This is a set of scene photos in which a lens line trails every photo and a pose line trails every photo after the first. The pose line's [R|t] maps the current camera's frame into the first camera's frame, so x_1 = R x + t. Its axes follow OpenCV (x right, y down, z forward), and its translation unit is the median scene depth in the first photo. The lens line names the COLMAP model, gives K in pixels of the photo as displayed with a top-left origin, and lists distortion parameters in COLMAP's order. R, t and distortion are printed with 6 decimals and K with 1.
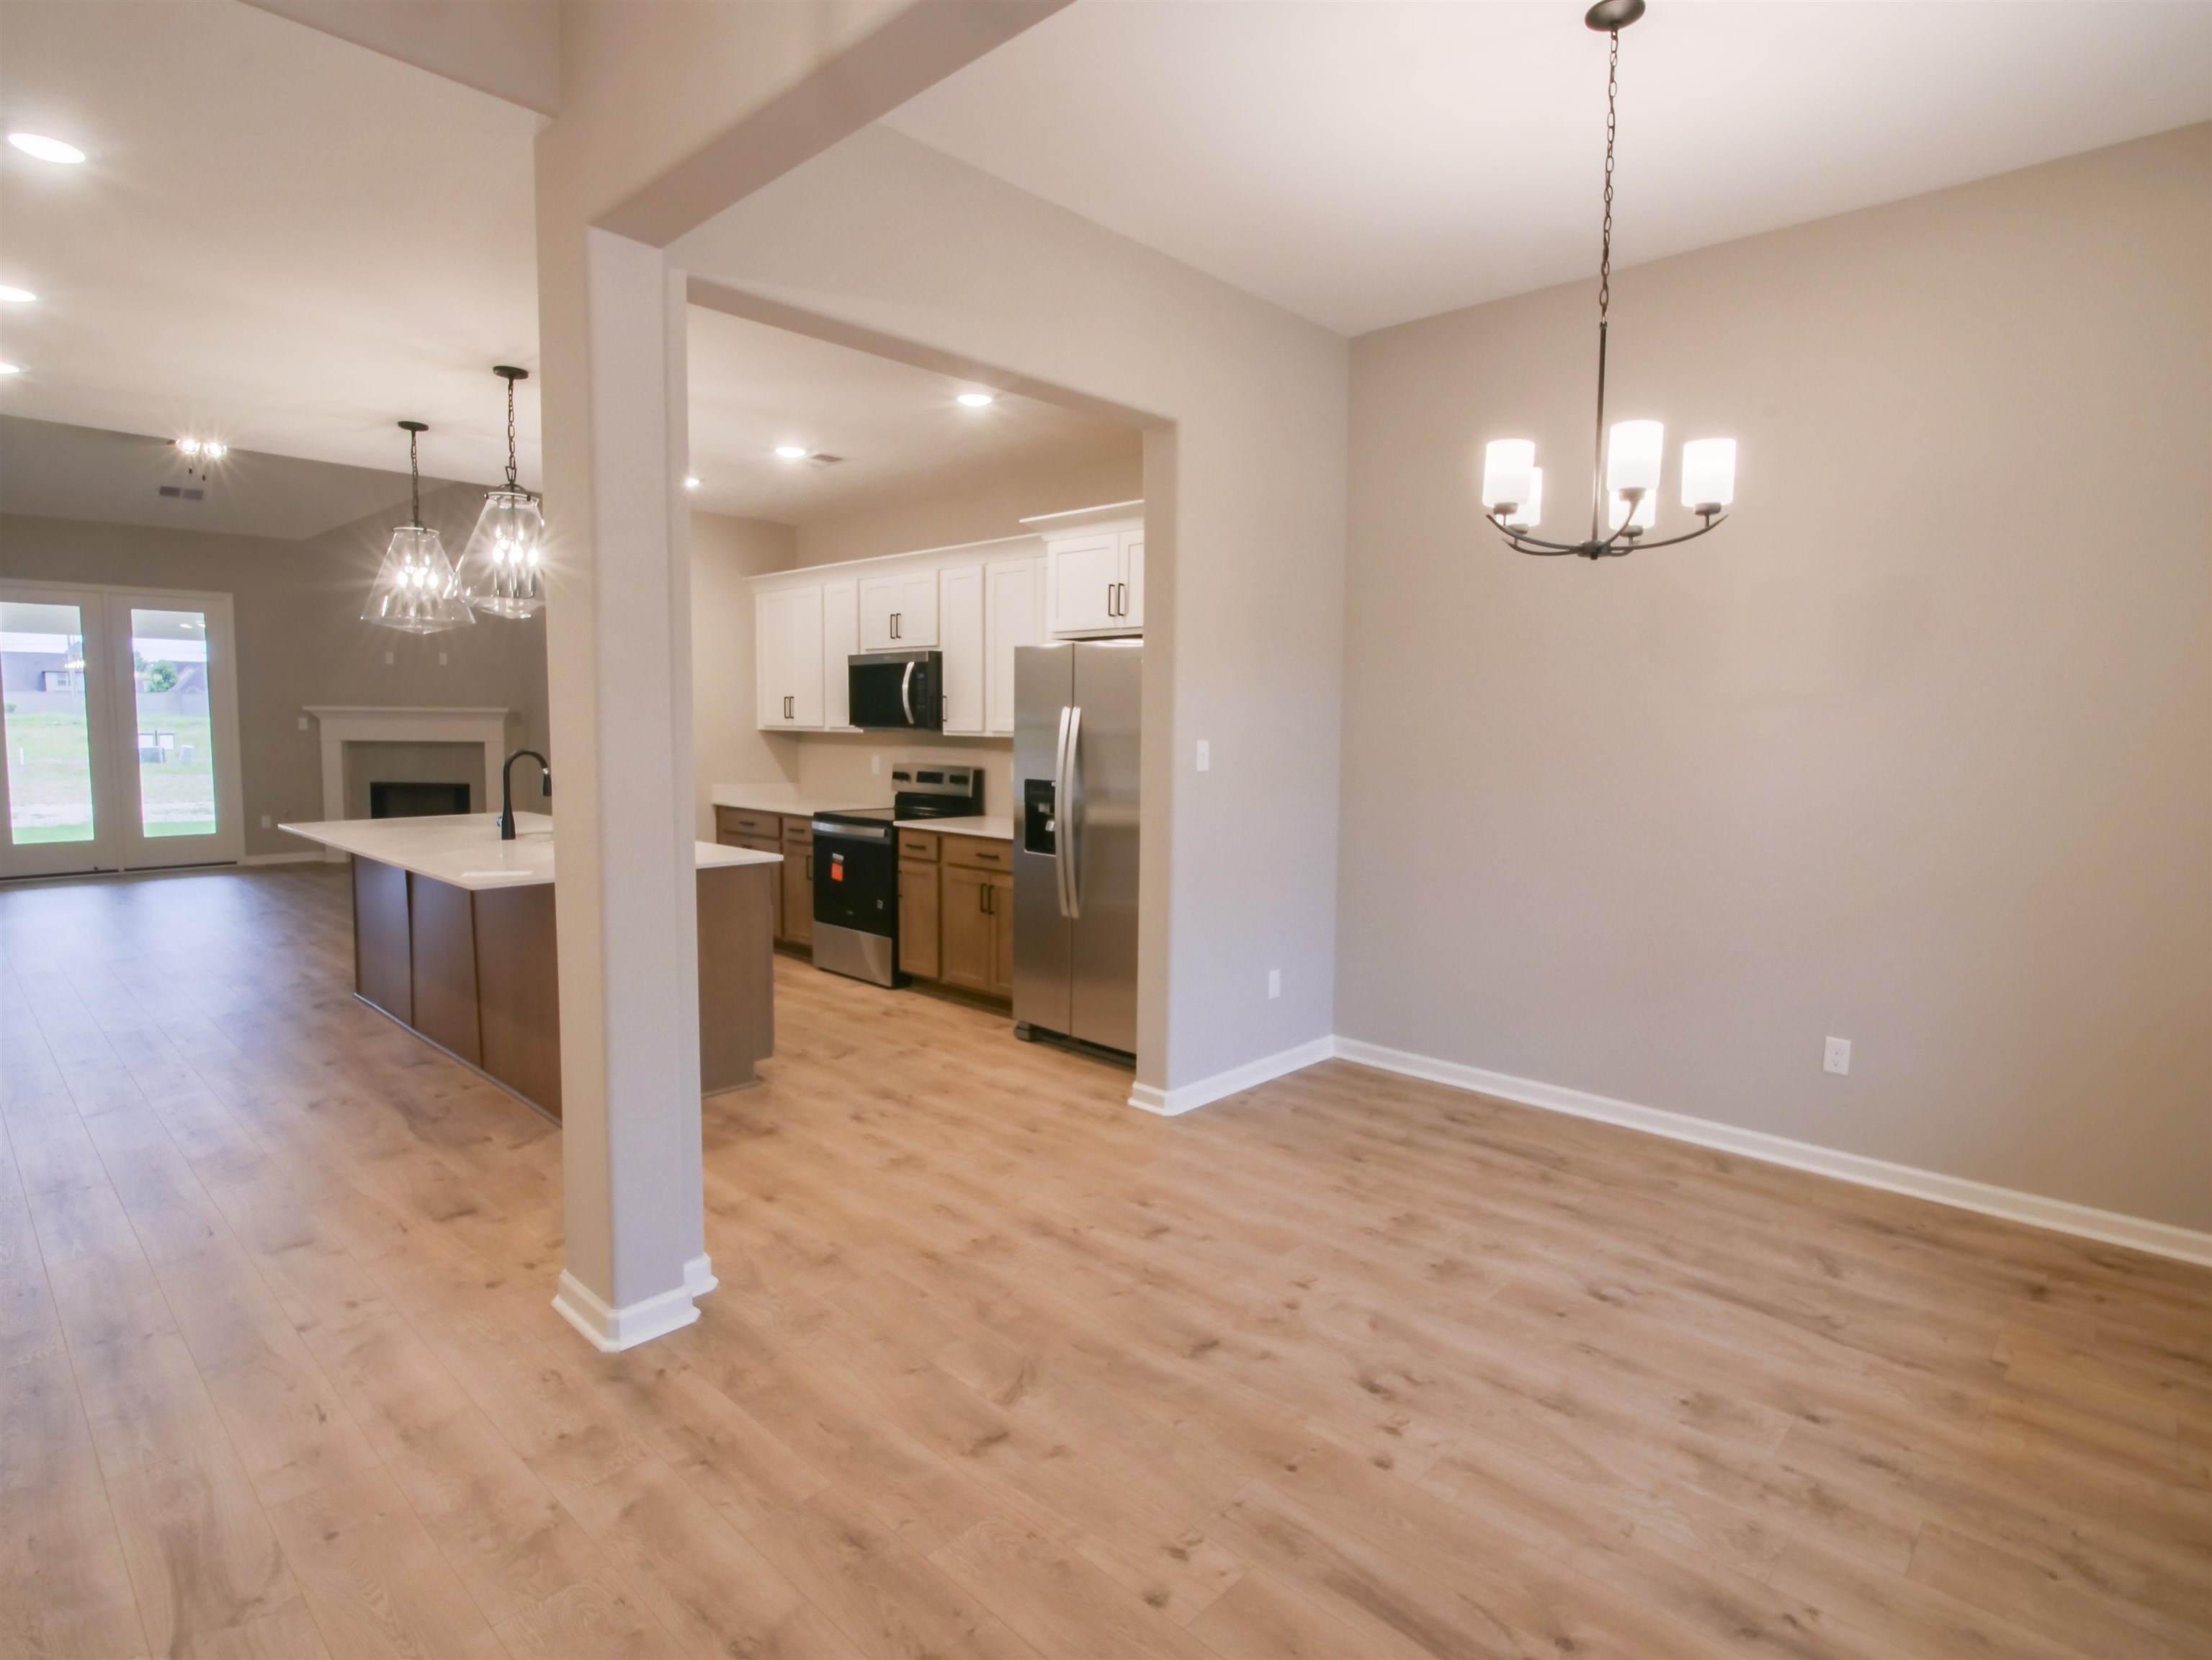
lens RADIAL K [[1144.6, 0, 1108.6], [0, 1144.6, 807.6], [0, 0, 1]] dist [-0.001908, -0.000397]
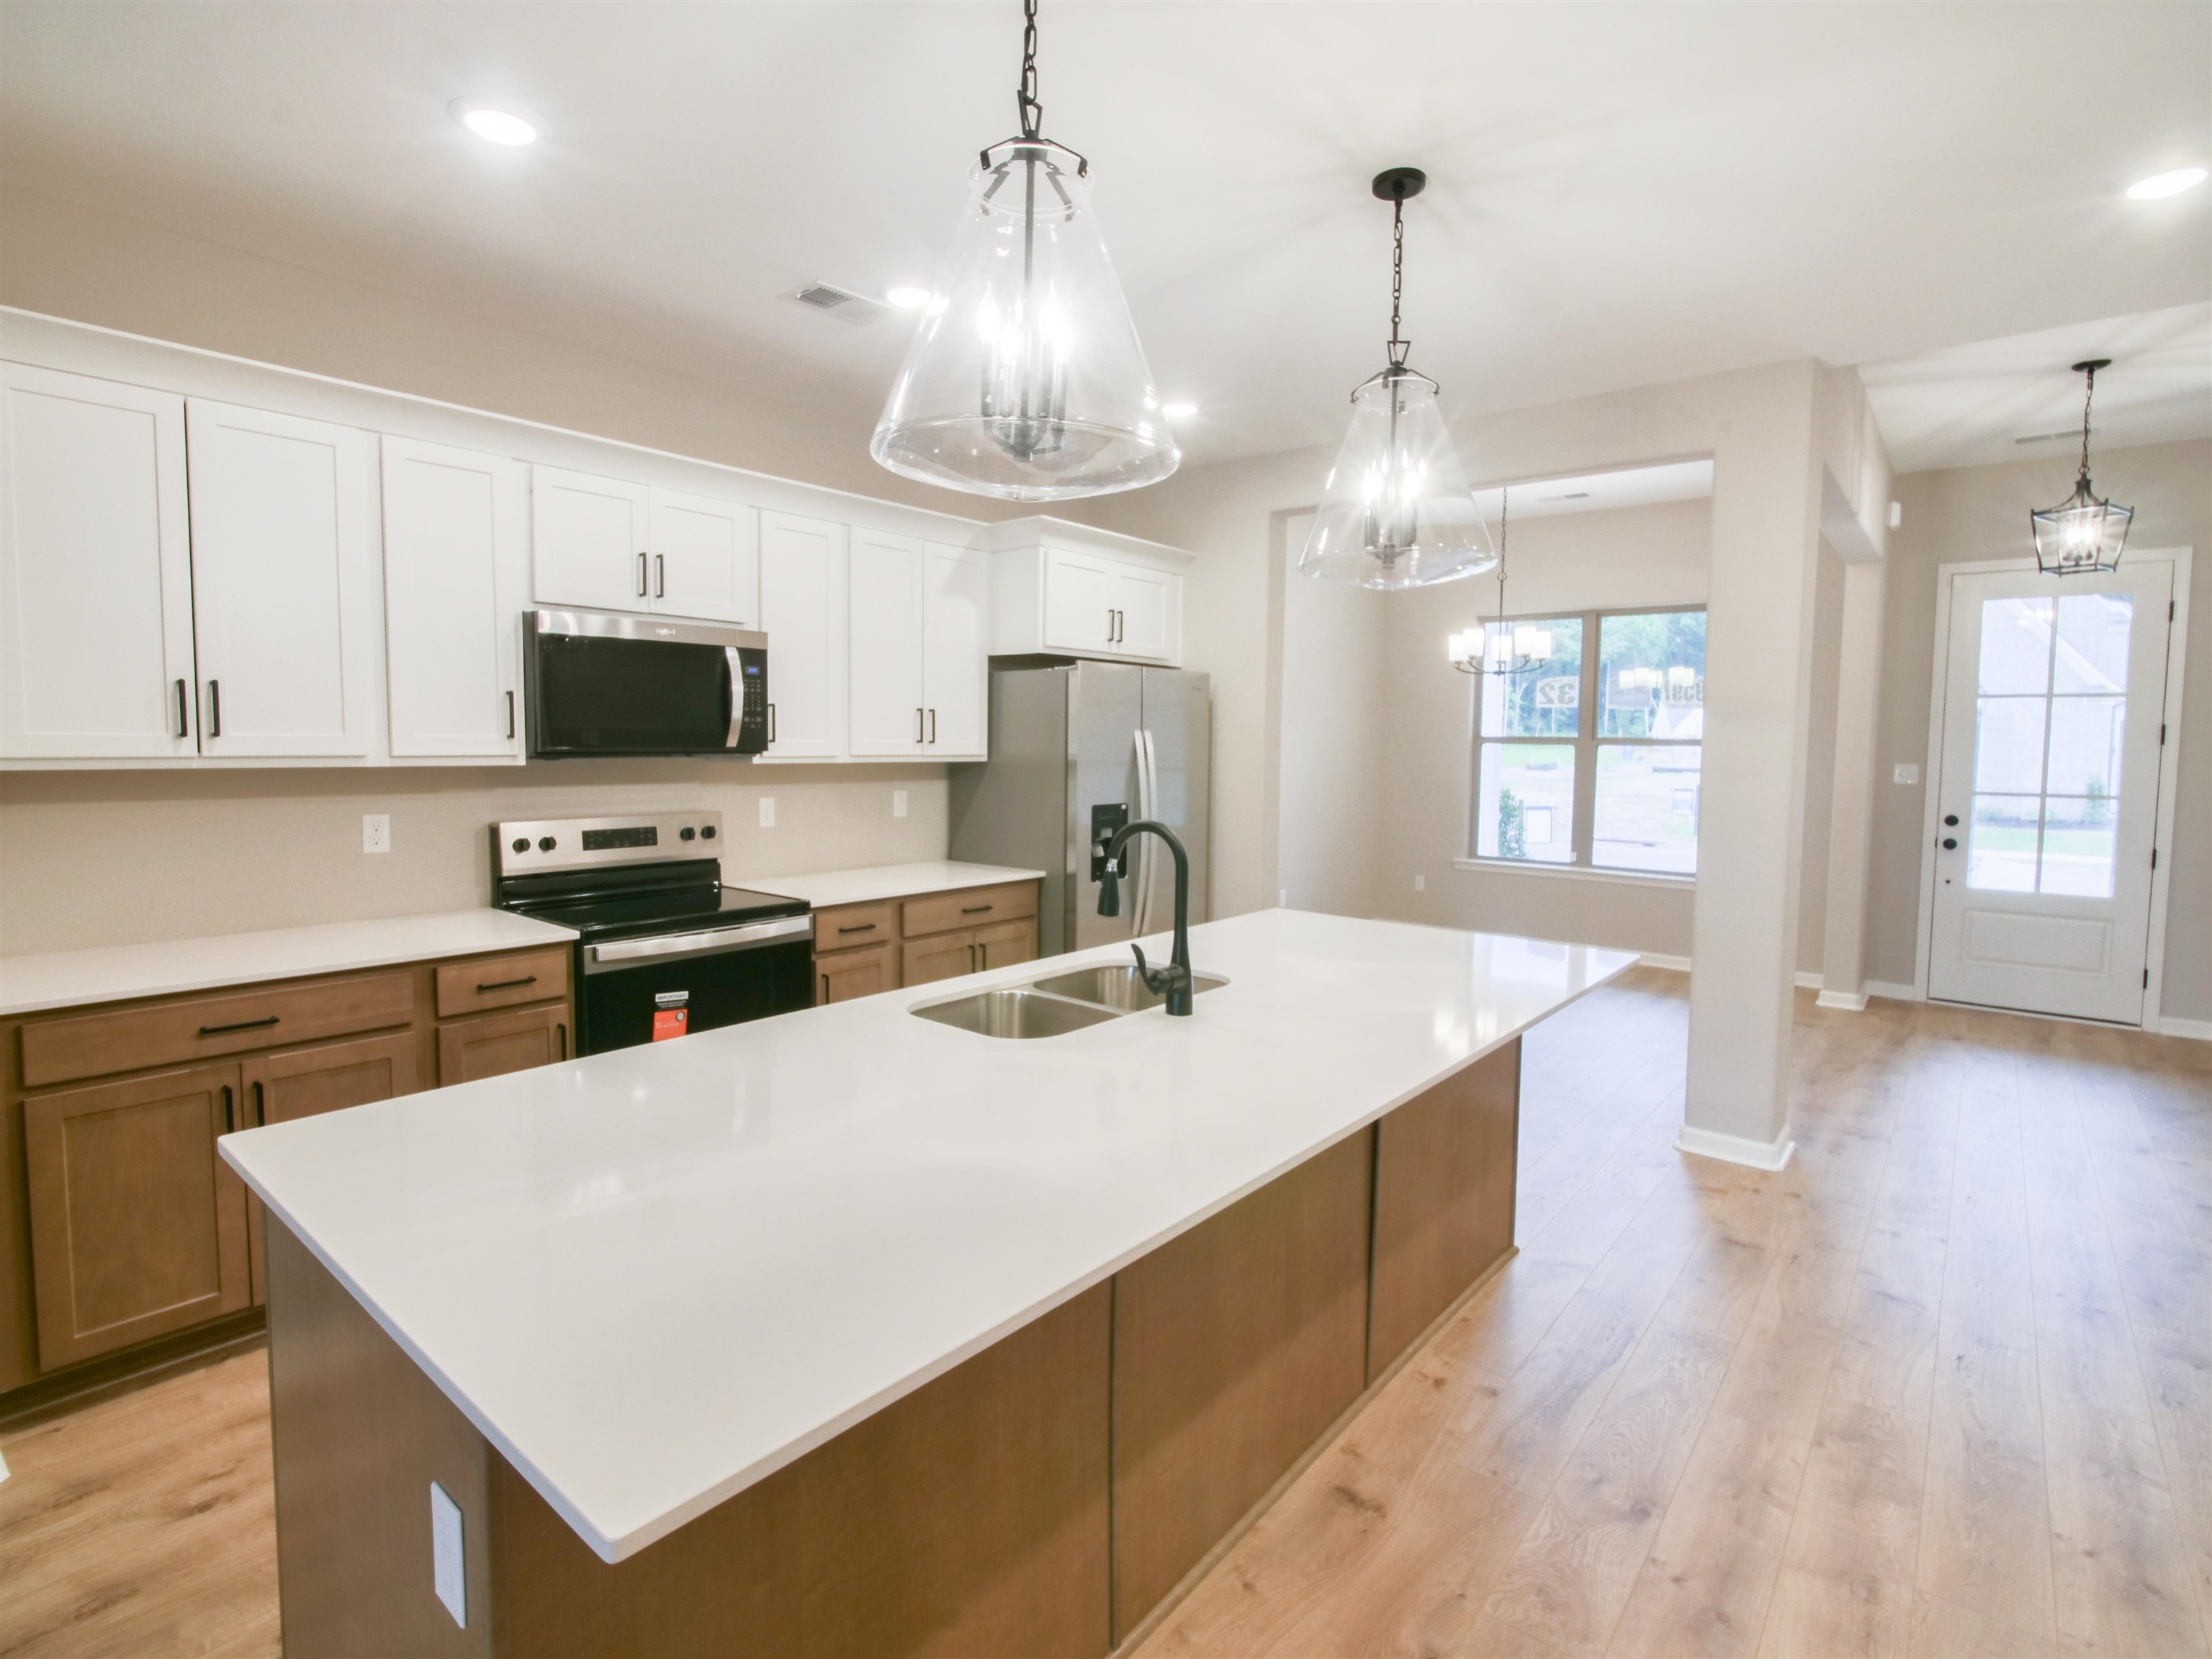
lens RADIAL K [[1077.9, 0, 1113.5], [0, 1077.9, 814.7], [0, 0, 1]] dist [-0.011120, 0.000747]
pose [[-0.069244, -0.080629, 0.994336, -1.478438], [0.063741, 0.994334, 0.085068, -0.142220], [-0.995561, 0.069270, -0.063713, 1.622937]]
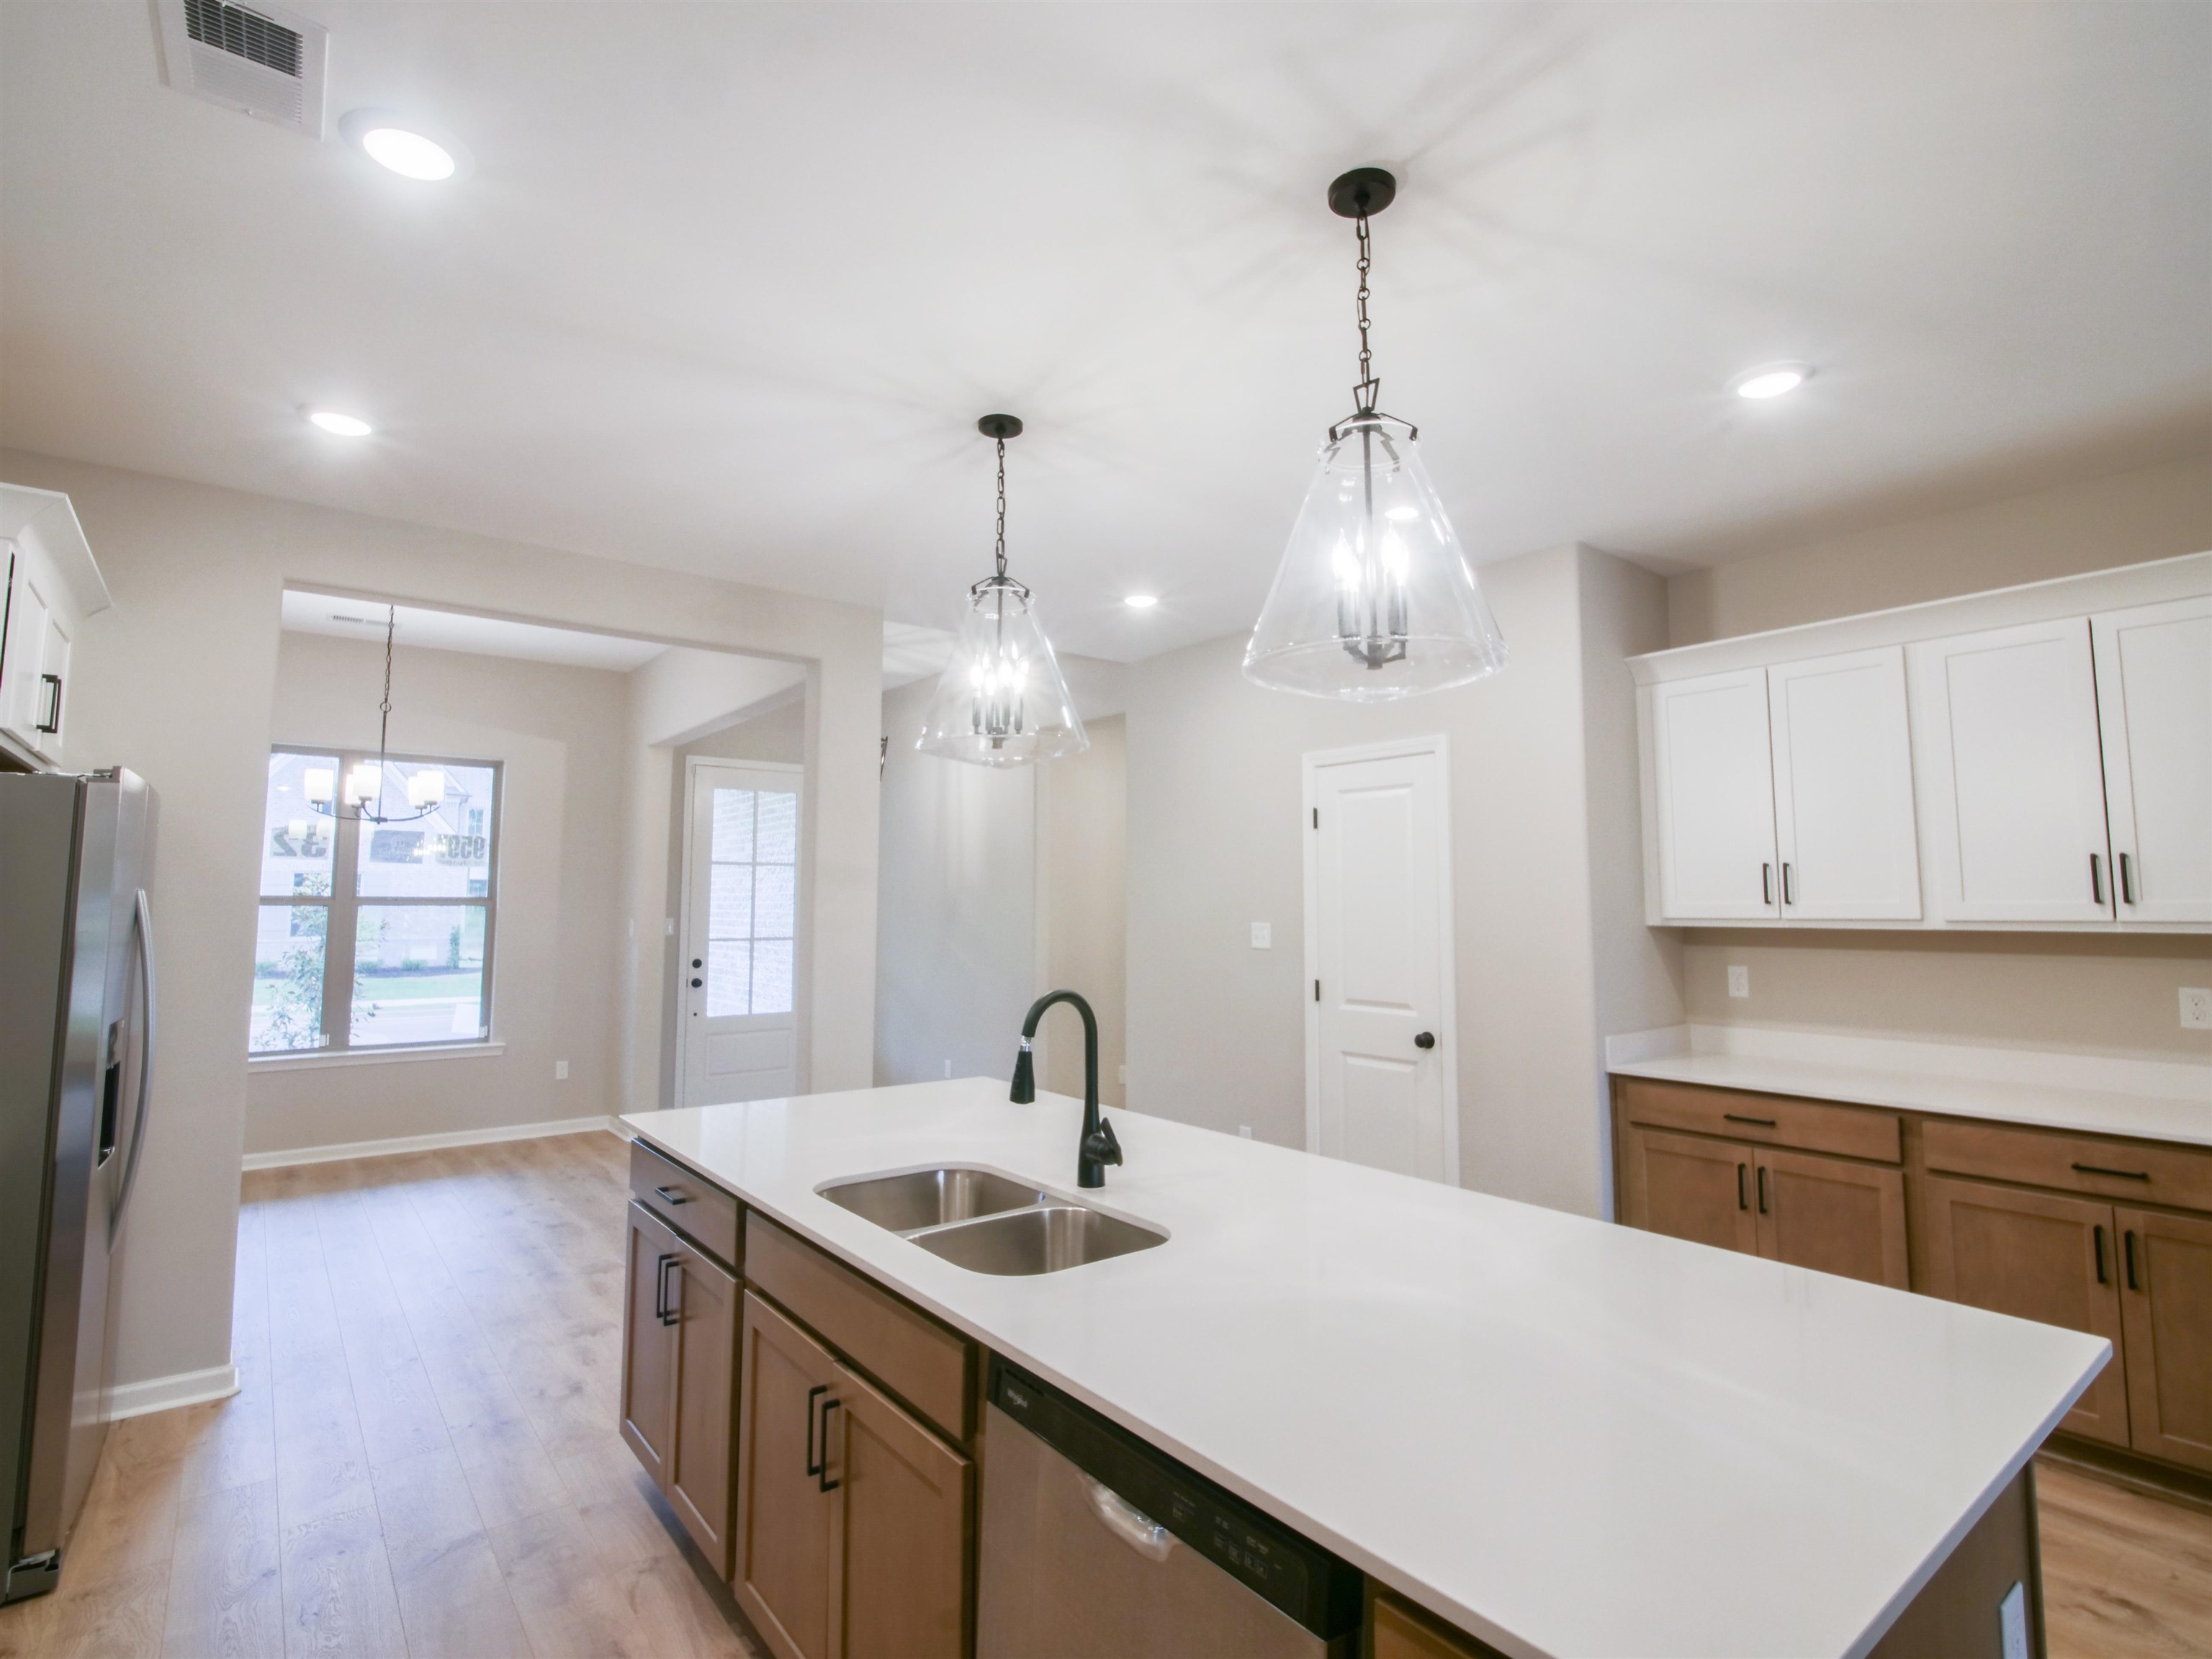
lens RADIAL K [[1073.8, 0, 1105.3], [0, 1073.8, 787.3], [0, 0, 1]] dist [0.001616, 0.000092]
pose [[-0.989204, 0.005962, 0.146425, -0.934131], [0.001013, 0.999426, -0.033848, -0.177212], [-0.146543, -0.033334, -0.988643, 2.195900]]
